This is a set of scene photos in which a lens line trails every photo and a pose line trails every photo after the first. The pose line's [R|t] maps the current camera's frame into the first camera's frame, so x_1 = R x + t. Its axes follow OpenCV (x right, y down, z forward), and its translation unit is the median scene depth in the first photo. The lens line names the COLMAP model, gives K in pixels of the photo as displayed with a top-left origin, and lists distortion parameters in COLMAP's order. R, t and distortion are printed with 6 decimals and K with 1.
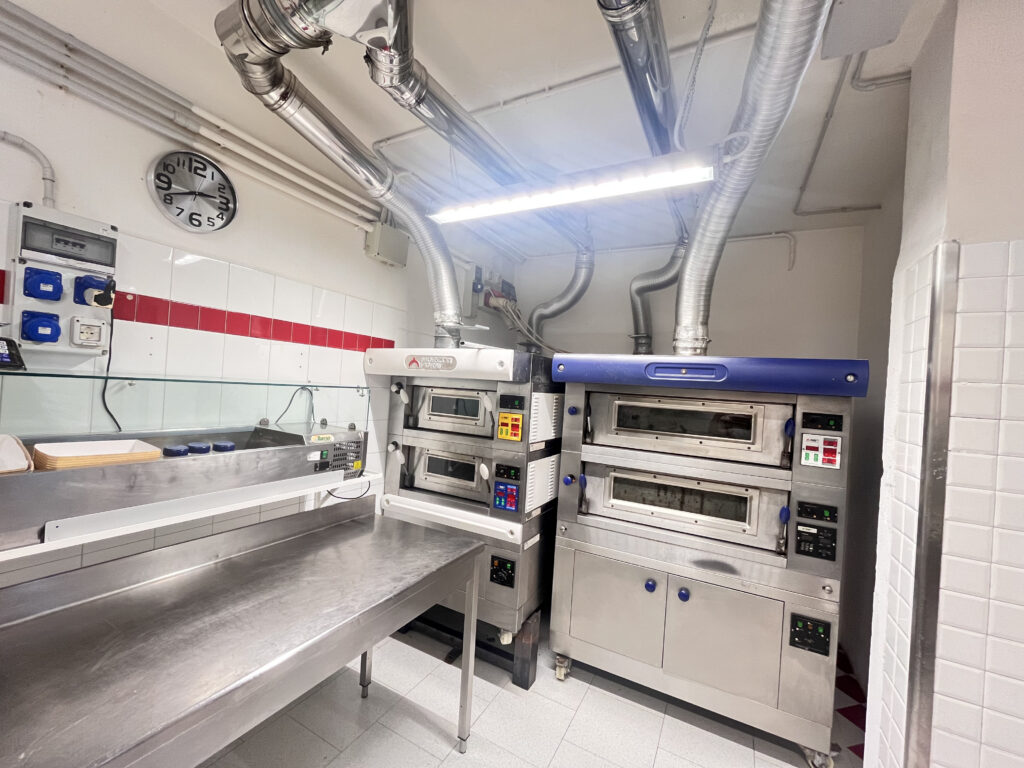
lens RADIAL K [[415.4, 0, 511.1], [0, 415.4, 385.1], [0, 0, 1]] dist [-0.003591, 0.000504]
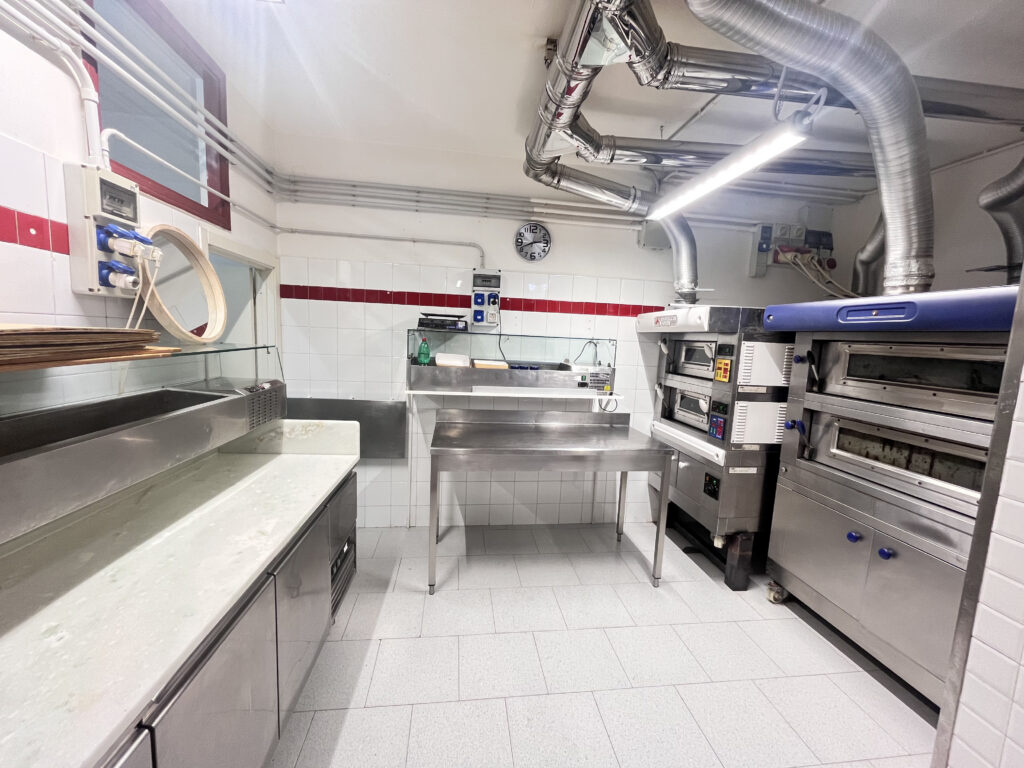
lens RADIAL K [[415.4, 0, 511.1], [0, 415.4, 385.1], [0, 0, 1]] dist [-0.003591, 0.000504]
pose [[0.584936, 0.059869, -0.808867, 0.625547], [-0.003659, 0.997457, 0.071182, 0.059778], [0.811071, -0.038677, 0.583667, -0.209716]]
